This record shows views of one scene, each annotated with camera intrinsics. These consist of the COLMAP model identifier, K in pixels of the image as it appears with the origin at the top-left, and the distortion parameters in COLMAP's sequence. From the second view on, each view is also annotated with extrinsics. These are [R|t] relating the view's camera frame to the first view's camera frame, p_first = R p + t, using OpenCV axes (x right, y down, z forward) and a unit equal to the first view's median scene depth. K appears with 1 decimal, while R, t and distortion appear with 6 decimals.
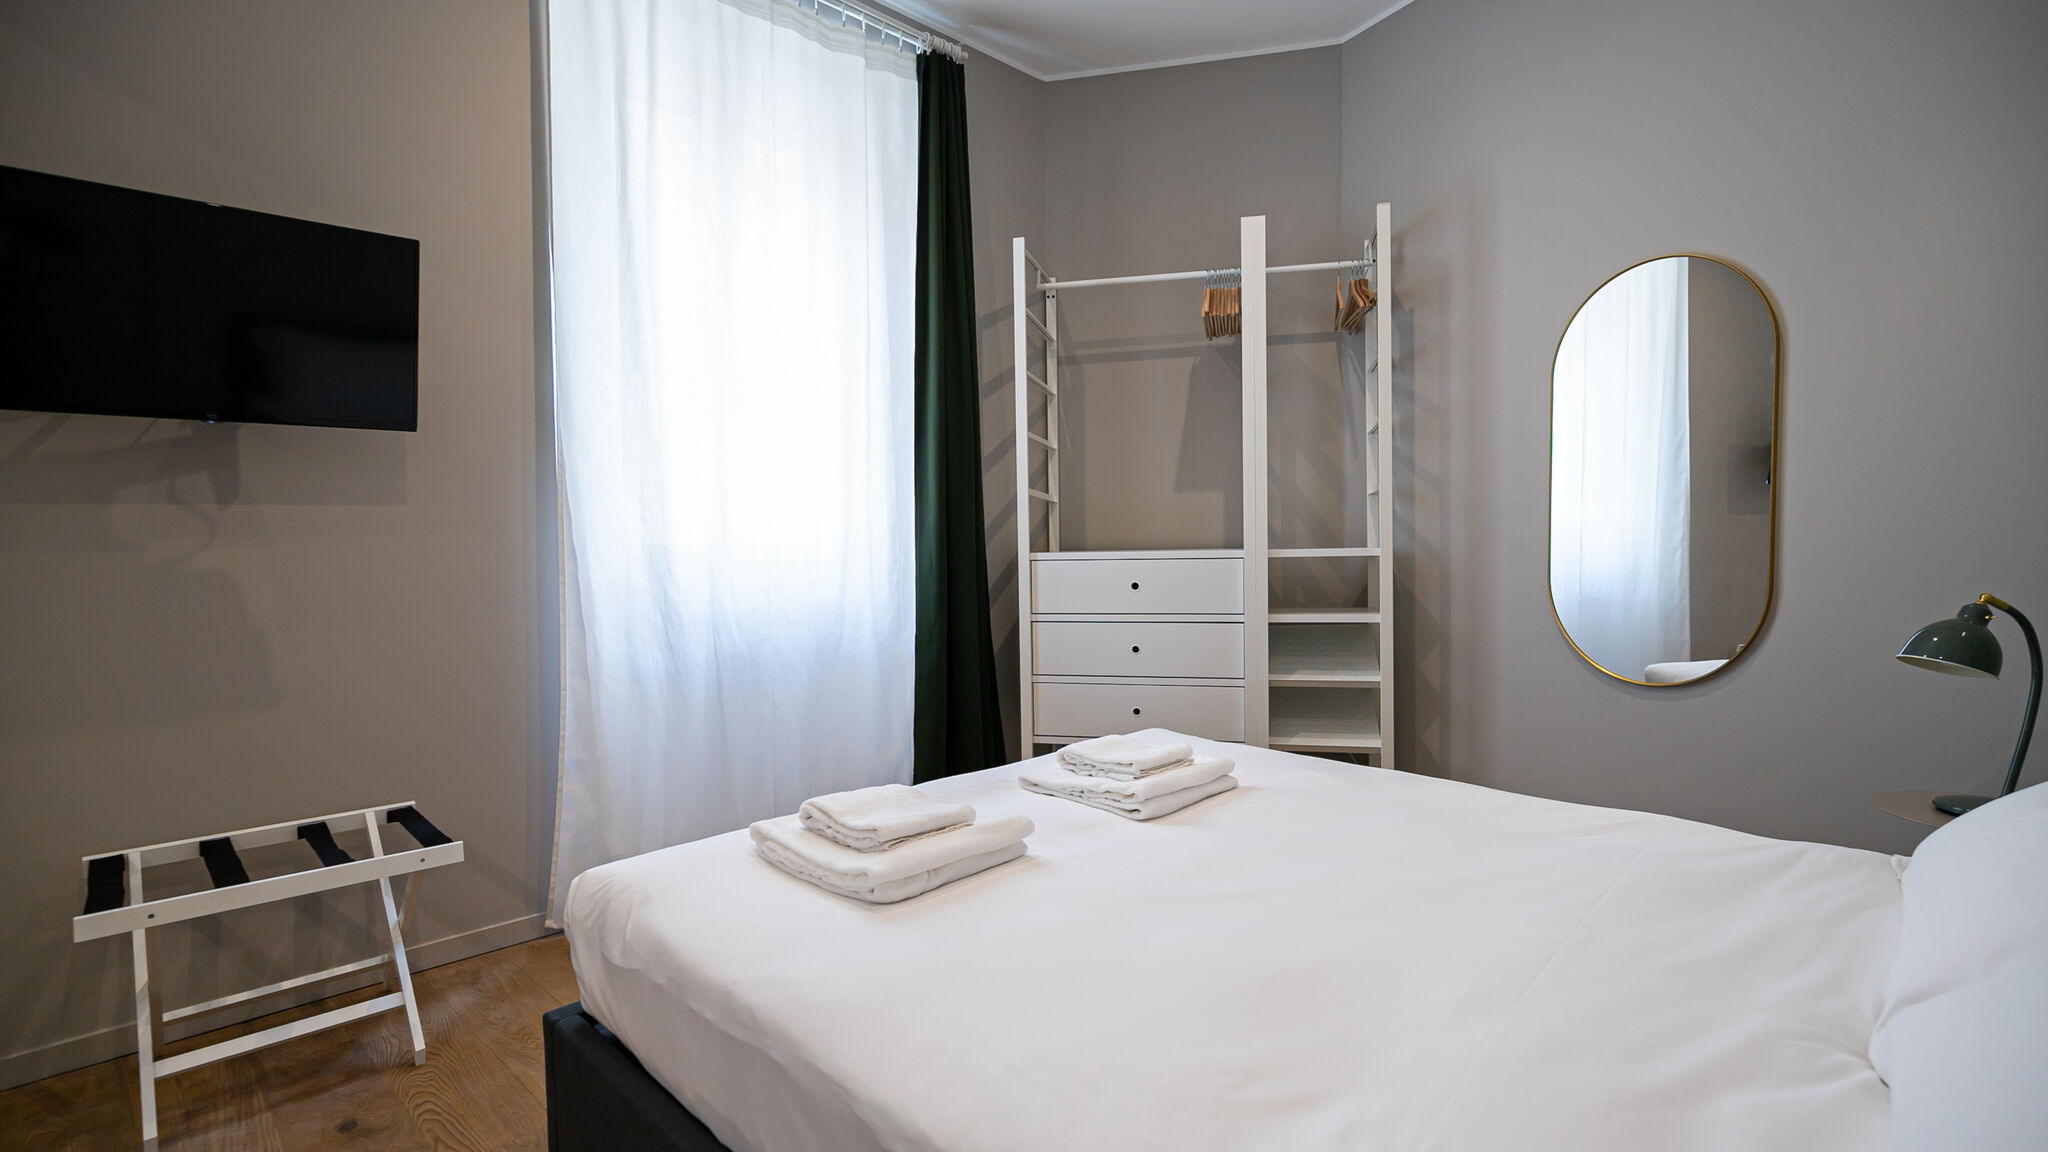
lens RADIAL K [[948.1, 0, 1025.9], [0, 948.1, 564.9], [0, 0, 1]] dist [-0.016943, 0.005189]
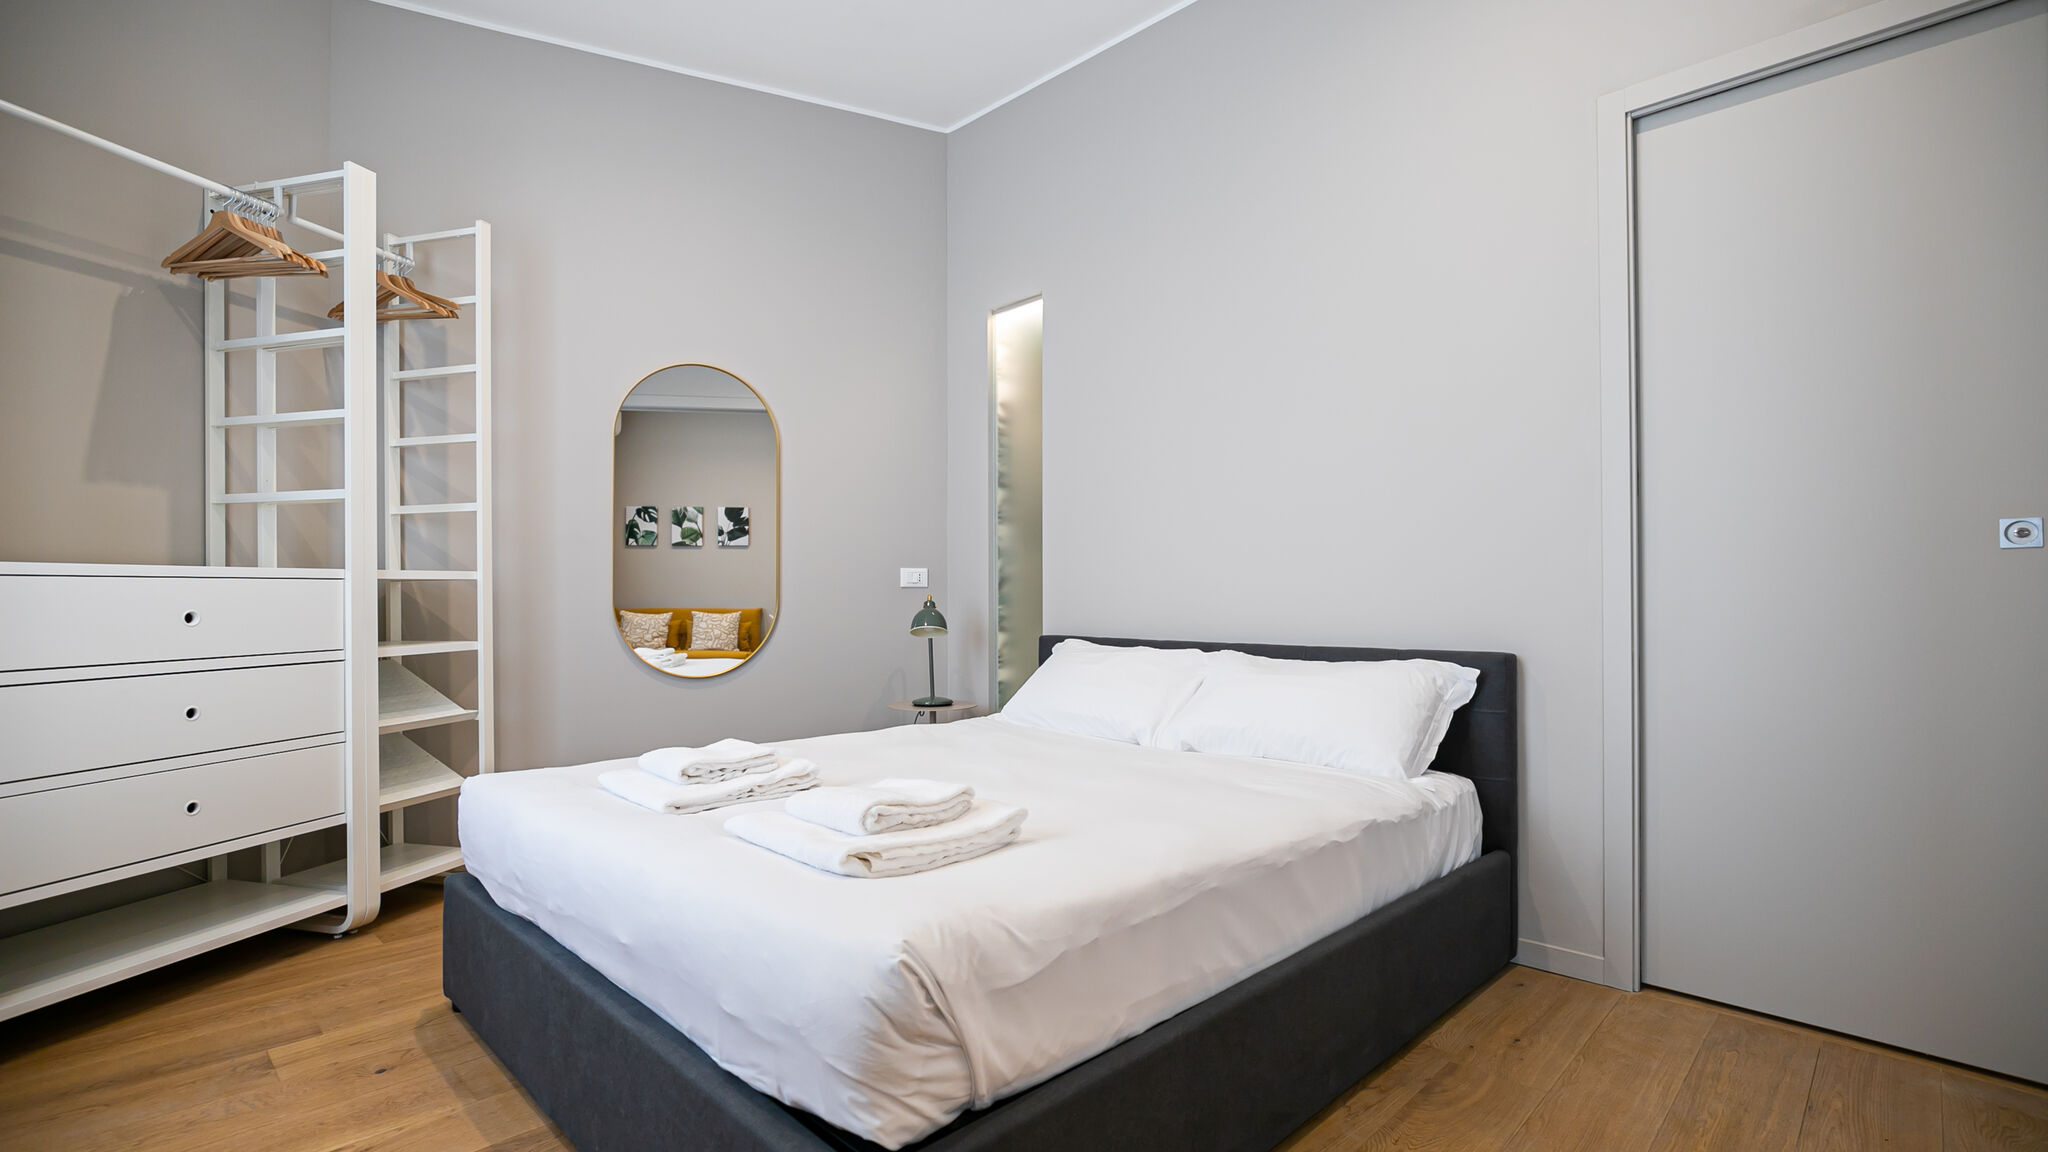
lens RADIAL K [[948.1, 0, 1015.1], [0, 948.1, 573.9], [0, 0, 1]] dist [-0.016943, 0.005189]
pose [[0.033367, 0.031490, 0.998947, -0.554761], [0.031602, 0.998971, -0.032546, 0.031520], [-0.998943, 0.032654, 0.032337, 0.404693]]
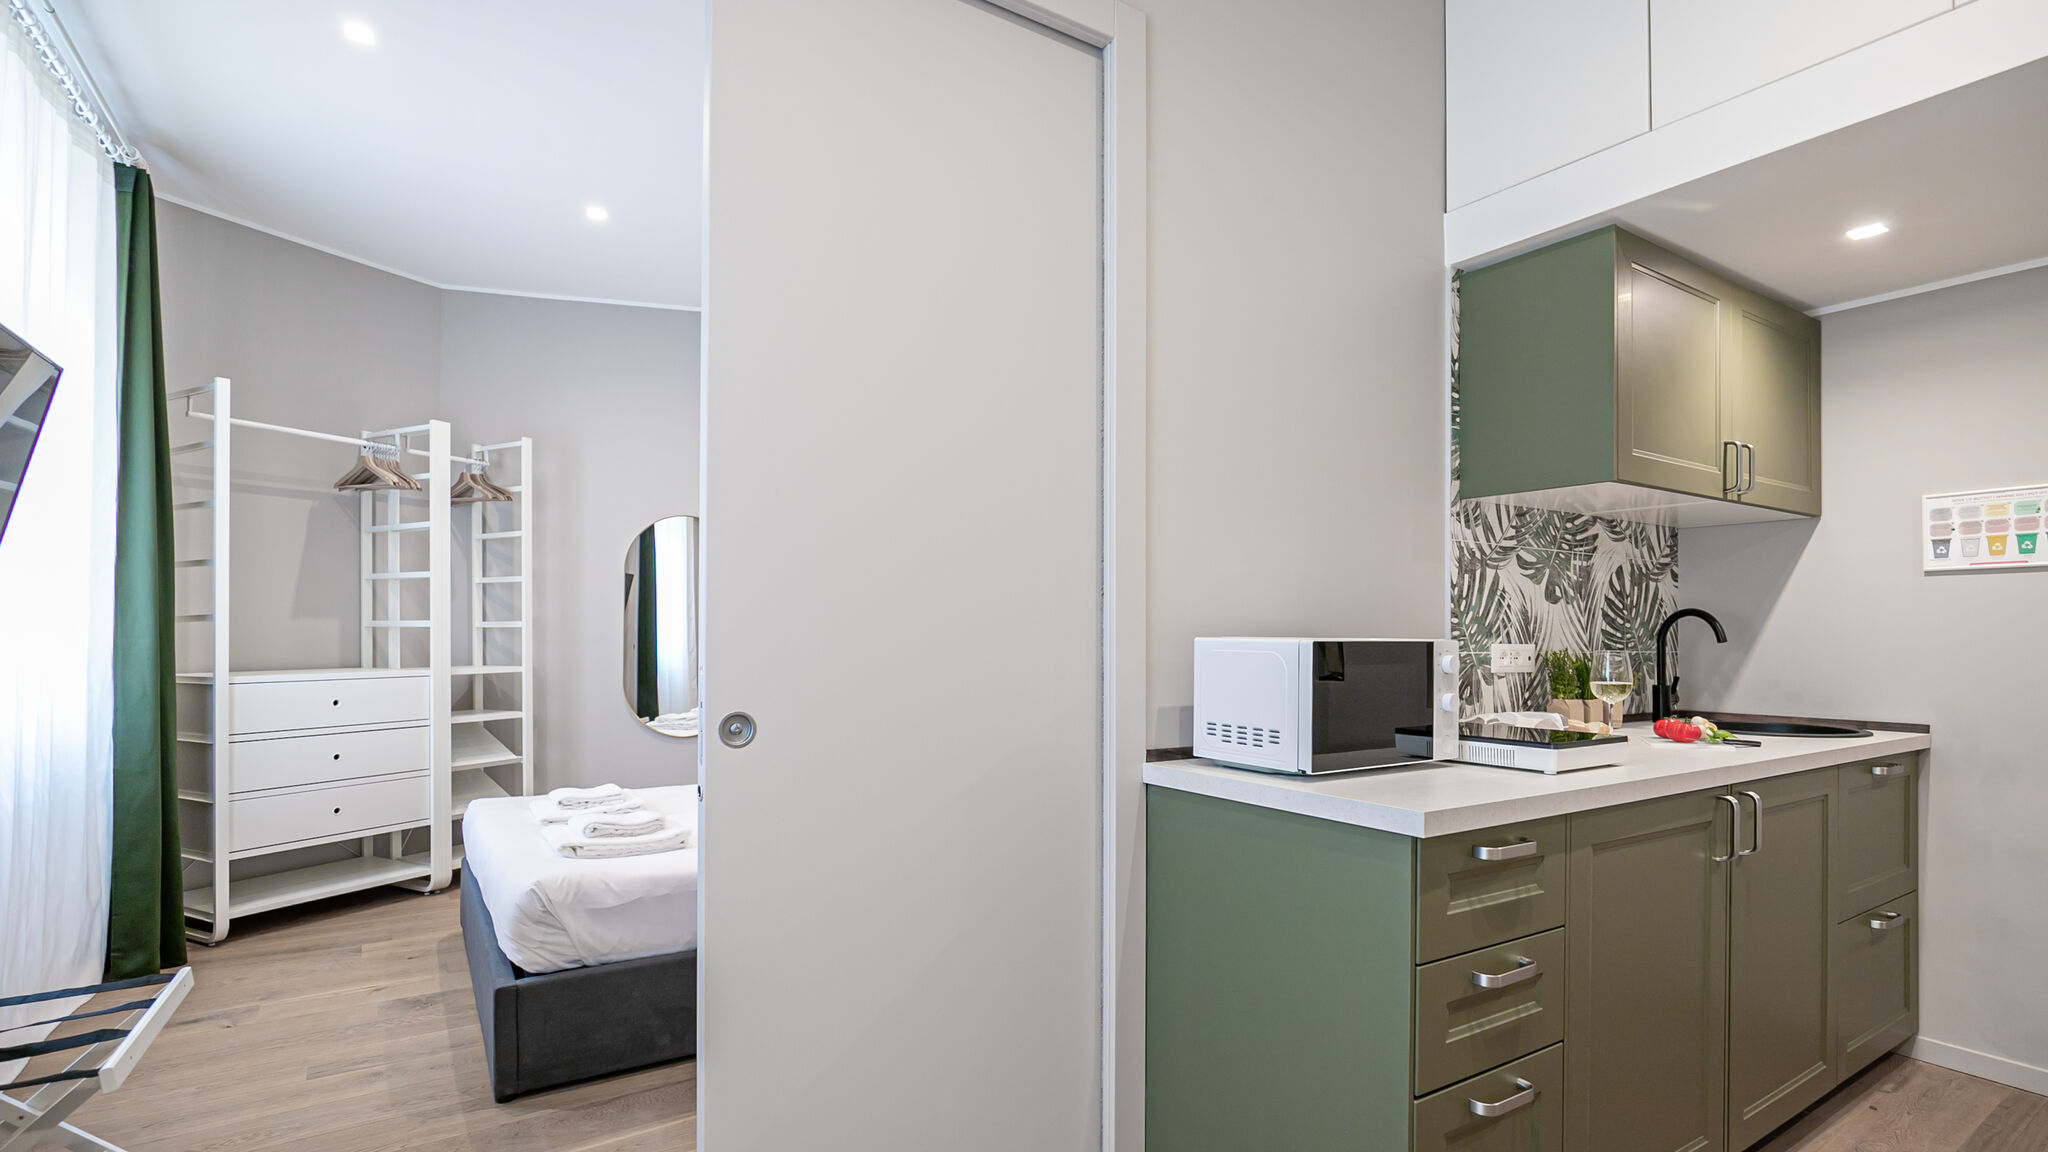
lens RADIAL K [[948.1, 0, 1025.7], [0, 948.1, 623.0], [0, 0, 1]] dist [-0.016943, 0.005189]
pose [[0.222133, 0.025447, 0.974684, -0.863354], [0.020725, 0.999310, -0.030813, -0.022945], [-0.974796, 0.027044, 0.221452, -0.088491]]
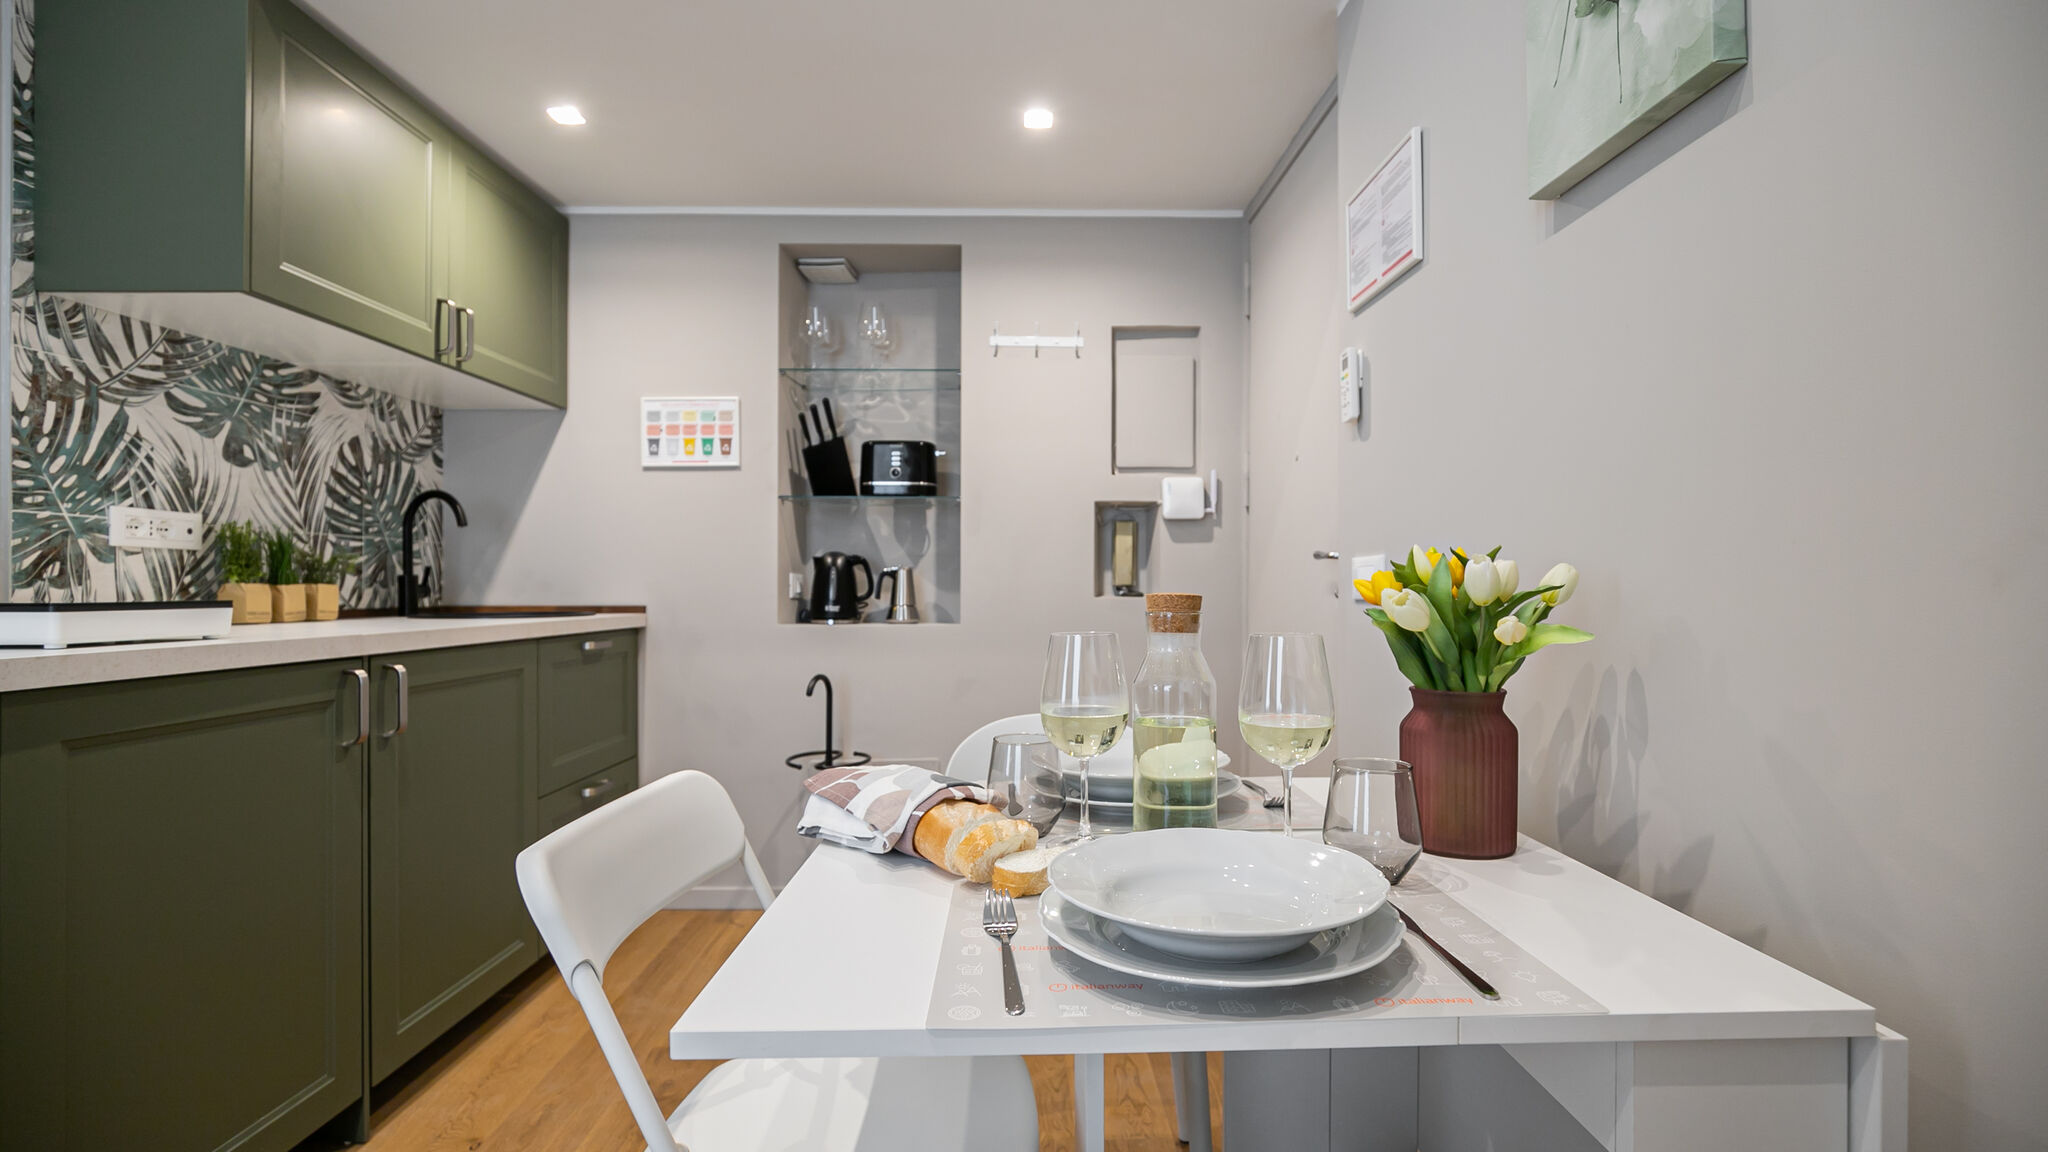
lens RADIAL K [[948.1, 0, 1033.0], [0, 948.1, 586.7], [0, 0, 1]] dist [-0.016943, 0.005189]
pose [[-0.711440, 0.012522, 0.702635, -0.804986], [0.031578, 0.999401, 0.014163, 0.036461], [-0.702037, 0.032264, -0.711410, -0.278326]]
